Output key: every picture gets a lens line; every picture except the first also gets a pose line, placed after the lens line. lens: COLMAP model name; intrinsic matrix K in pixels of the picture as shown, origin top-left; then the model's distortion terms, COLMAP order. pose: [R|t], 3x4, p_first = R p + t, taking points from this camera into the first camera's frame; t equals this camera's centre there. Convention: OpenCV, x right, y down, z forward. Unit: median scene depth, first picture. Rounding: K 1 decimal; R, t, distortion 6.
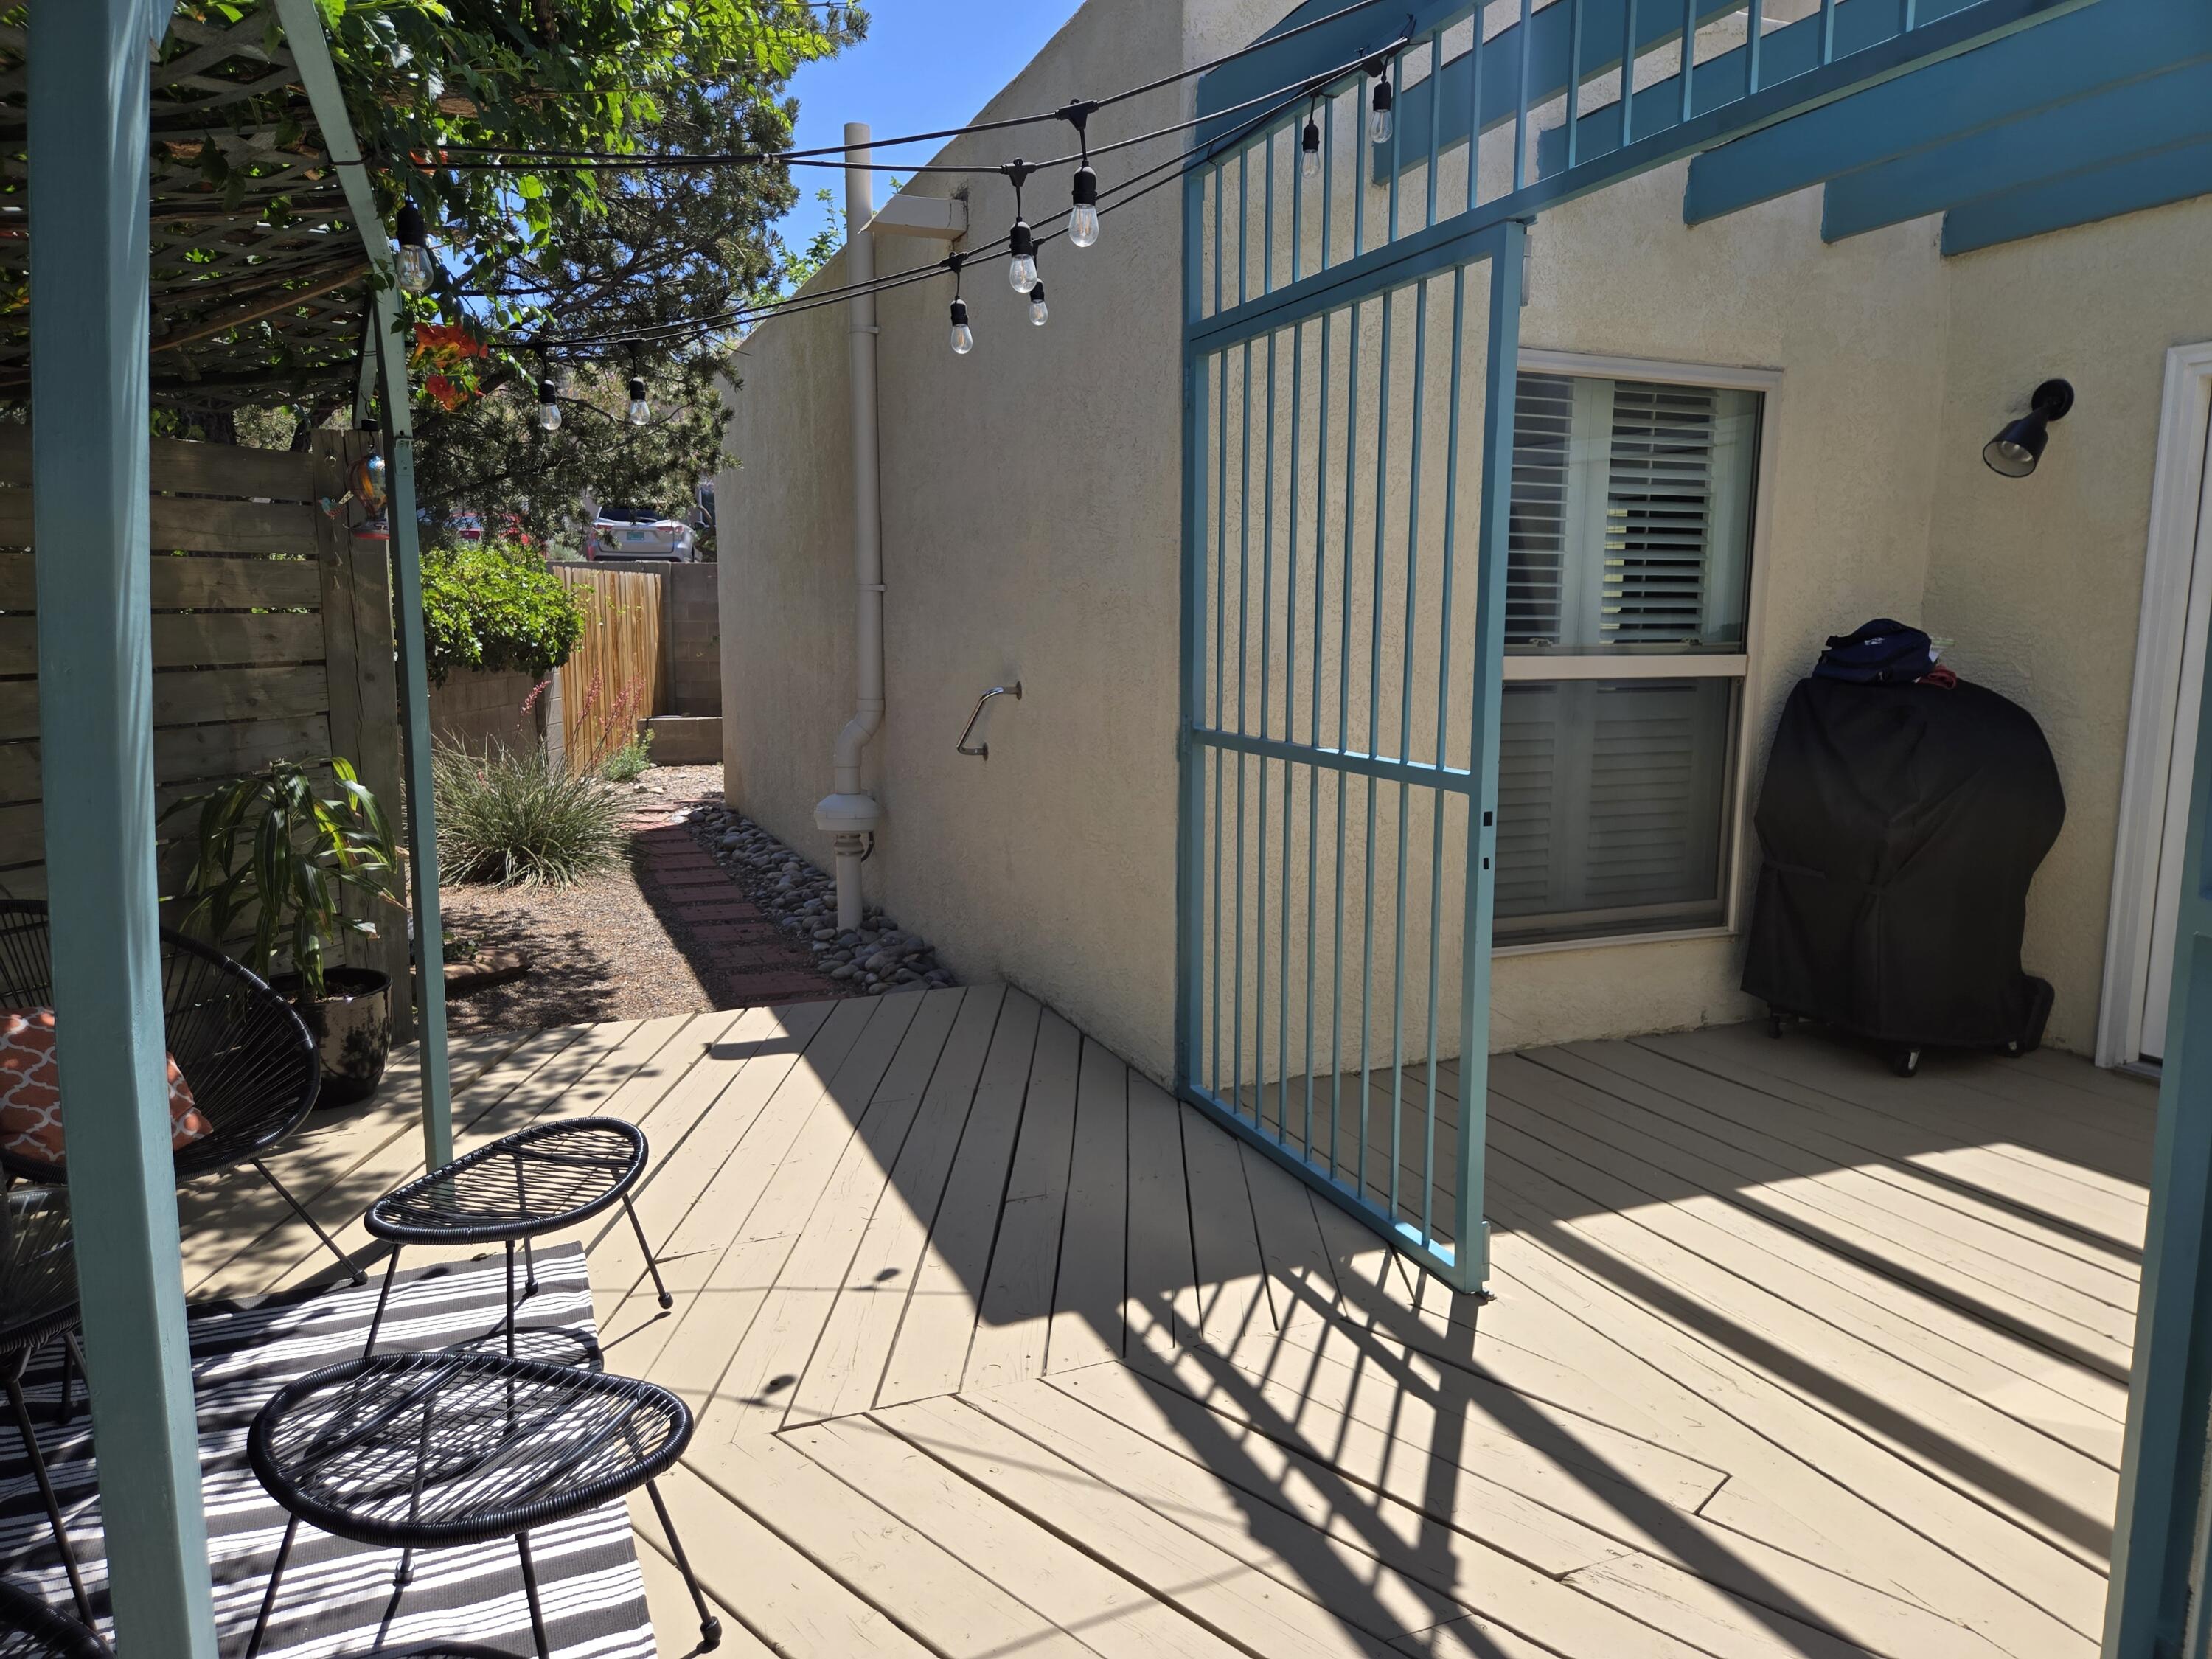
lens RADIAL K [[1478.9, 0, 1106.6], [0, 1478.9, 826.8], [0, 0, 1]] dist [0.075786, -0.070013]
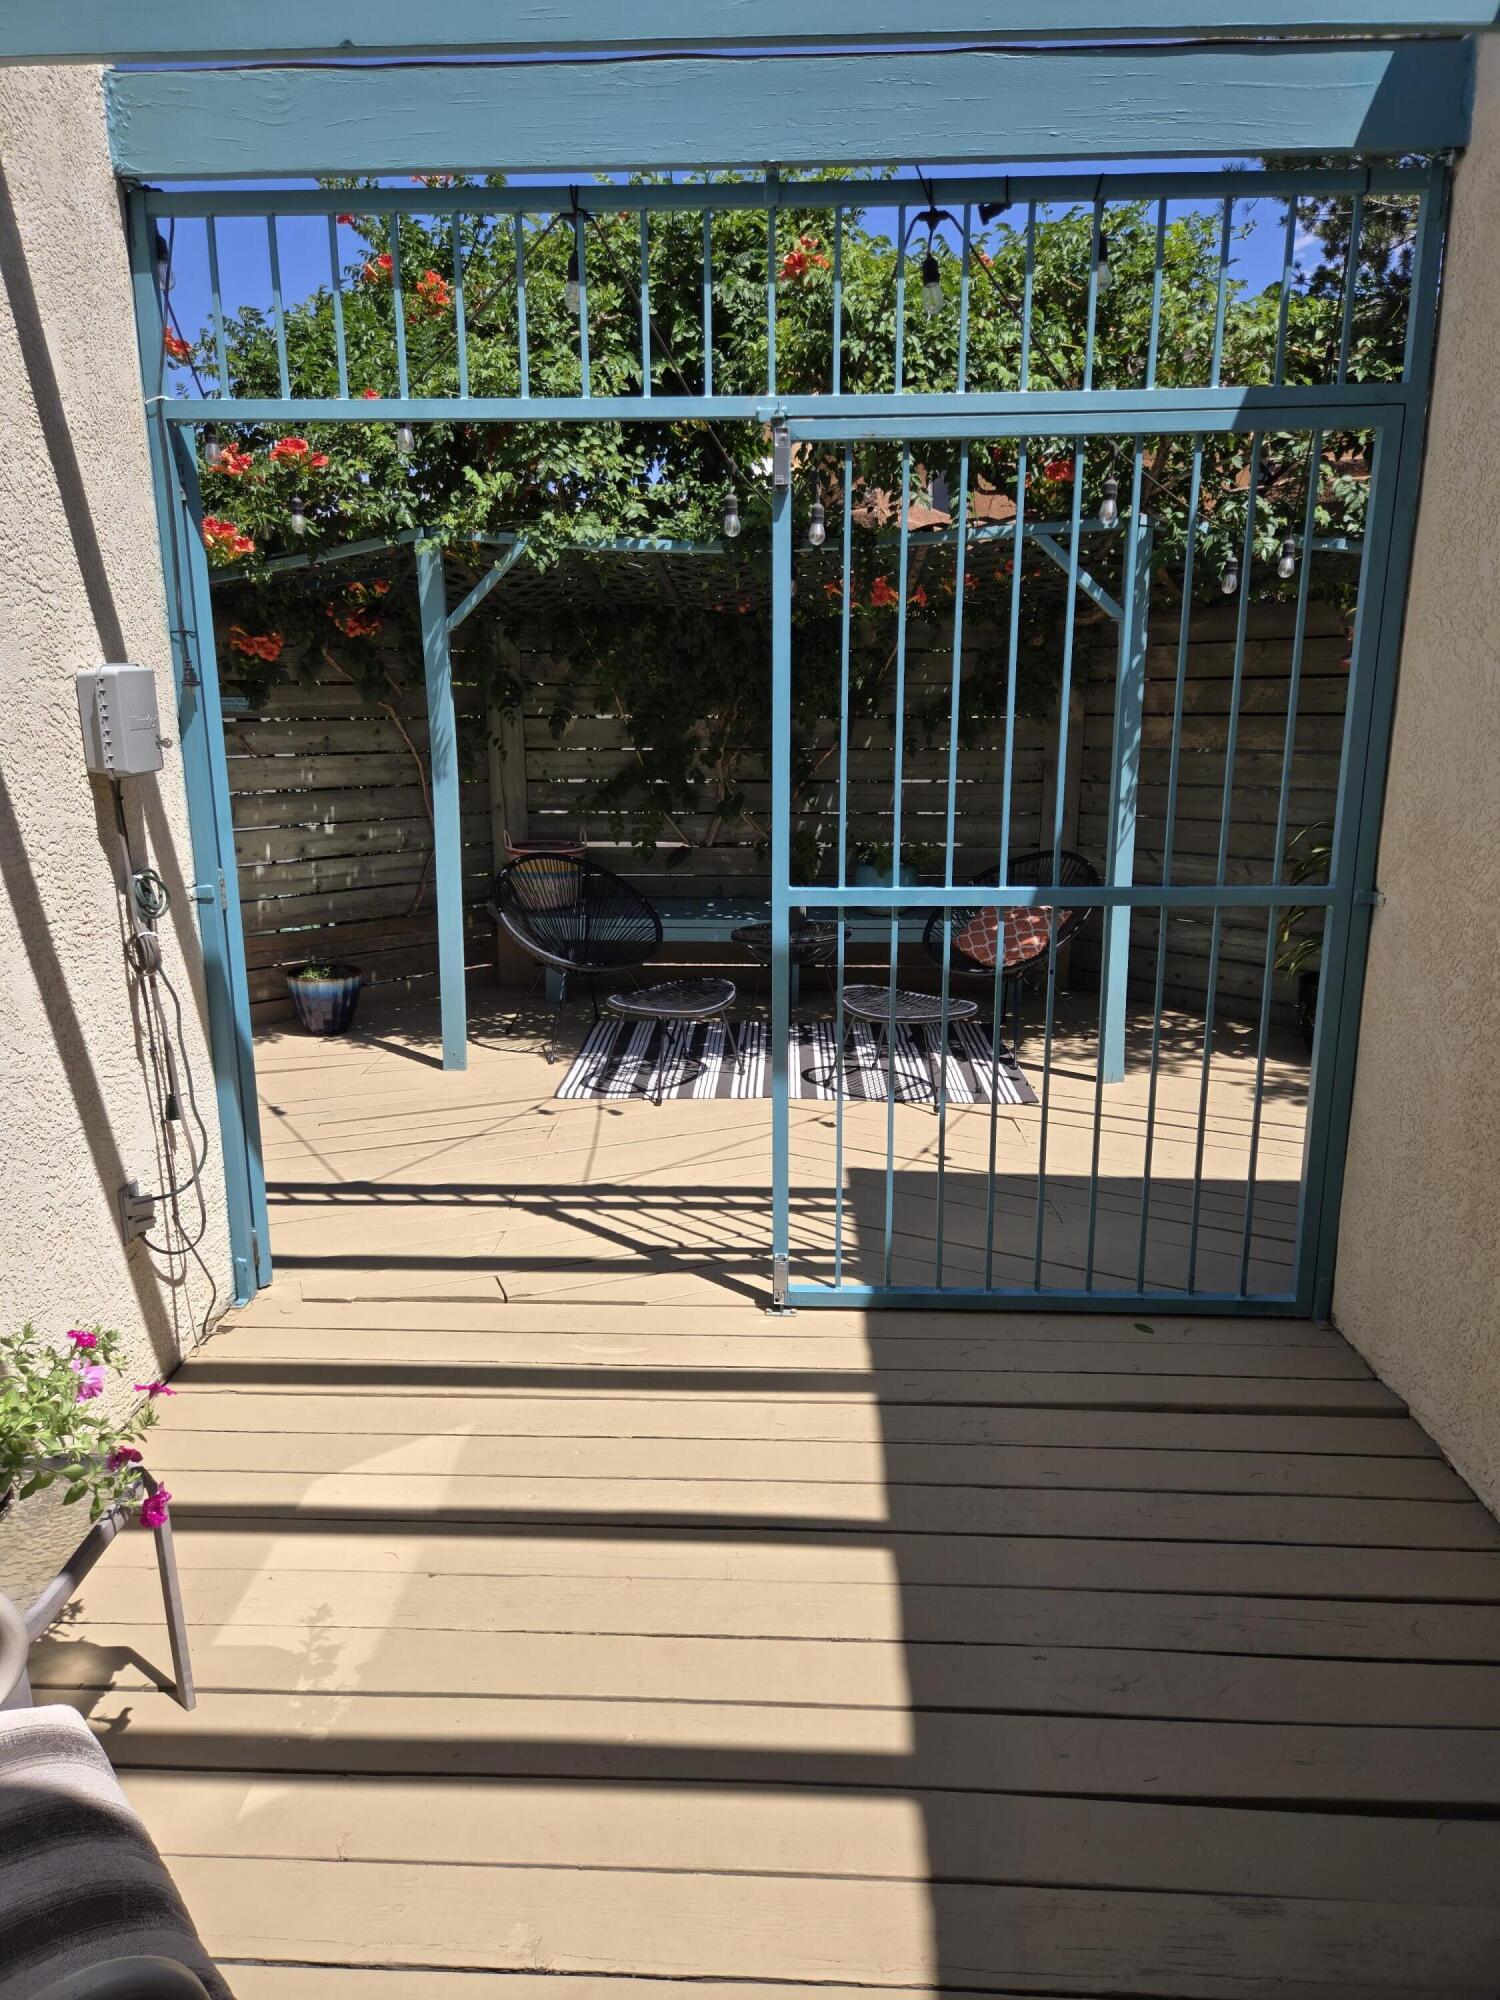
lens RADIAL K [[1337.1, 0, 748.4], [0, 1337.1, 996.1], [0, 0, 1]] dist [0.075786, -0.070013]
pose [[-0.423495, 0.213296, -0.880430, 1.253062], [-0.128747, 0.947849, 0.291558, -0.269703], [0.896703, 0.236826, -0.373948, 1.420802]]
